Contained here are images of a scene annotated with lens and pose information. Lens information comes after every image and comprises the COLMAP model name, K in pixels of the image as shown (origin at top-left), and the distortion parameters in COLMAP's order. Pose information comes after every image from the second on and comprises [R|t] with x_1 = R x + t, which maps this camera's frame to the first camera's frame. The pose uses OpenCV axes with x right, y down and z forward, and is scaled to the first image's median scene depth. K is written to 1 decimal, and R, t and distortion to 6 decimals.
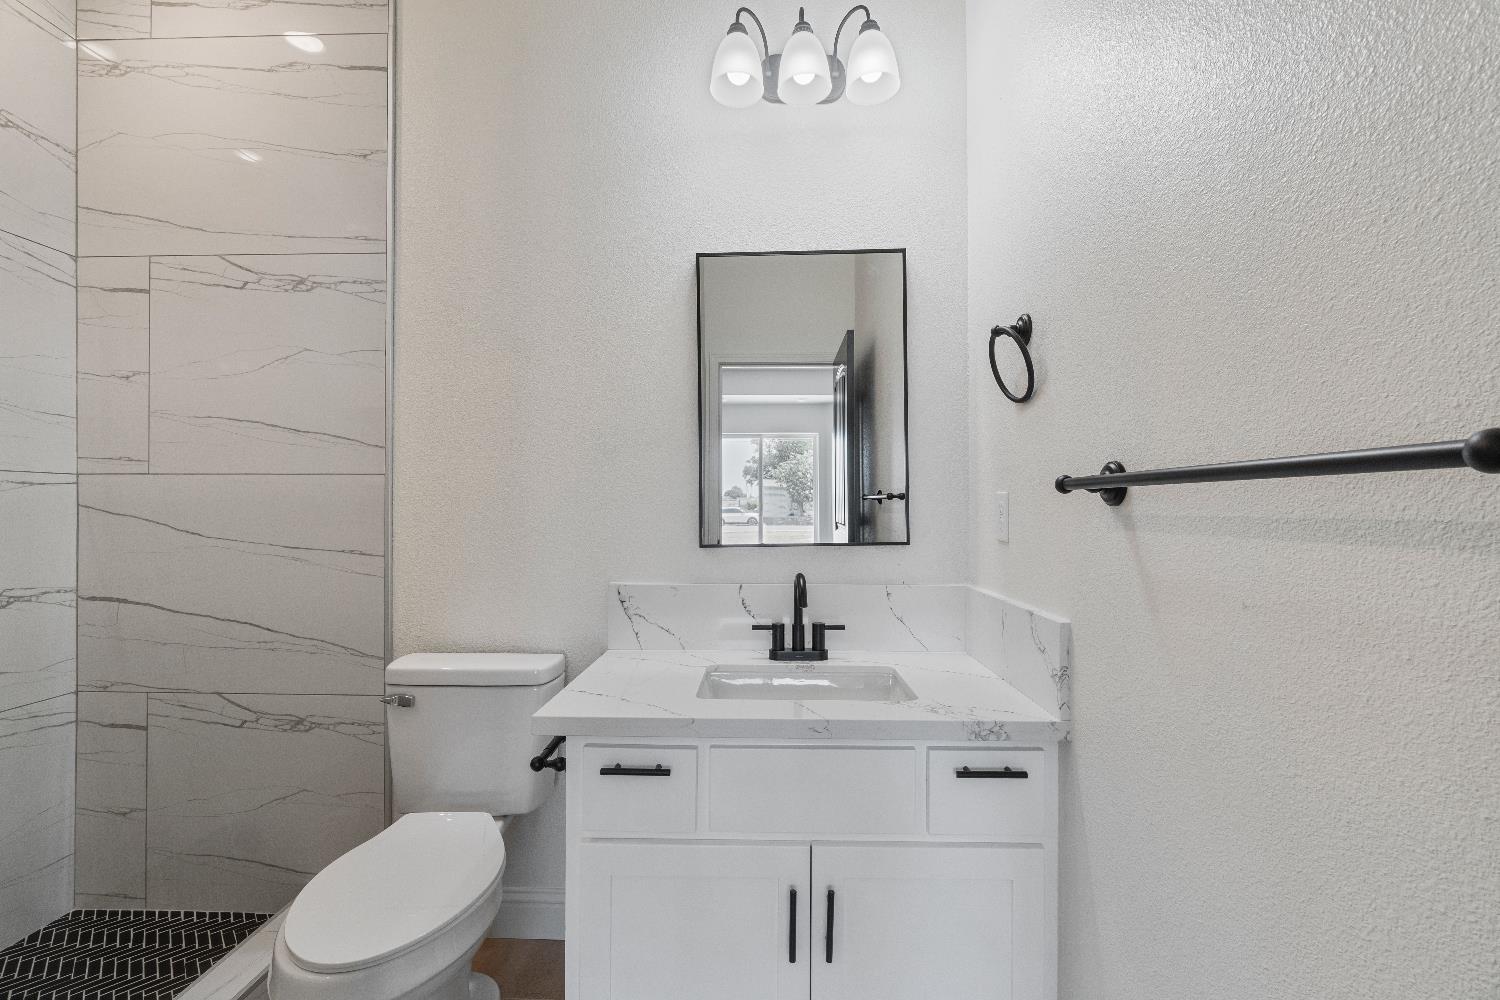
lens RADIAL K [[633.1, 0, 750.0], [0, 633.1, 500.0], [0, 0, 1]] dist [-0.000889, -0.000088]
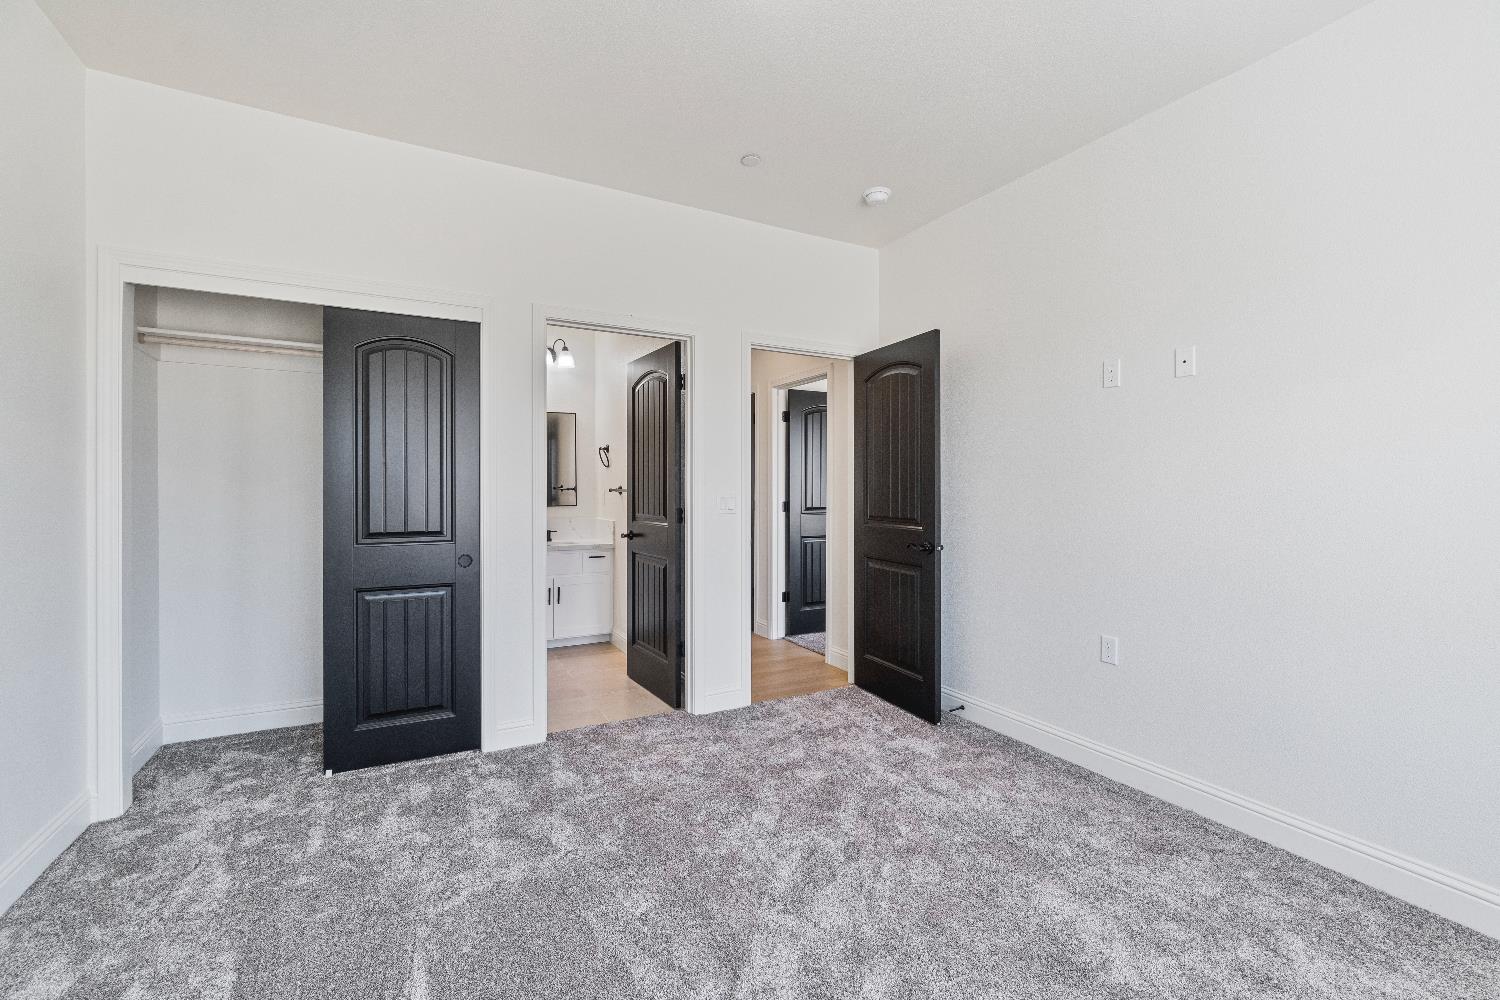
lens RADIAL K [[659.8, 0, 748.3], [0, 659.8, 493.4], [0, 0, 1]] dist [-0.003037, -0.000512]
pose [[0.876793, -0.004514, 0.480847, -0.740265], [-0.001152, 0.999933, 0.011487, -0.043543], [-0.480867, -0.010626, 0.876729, -2.911512]]
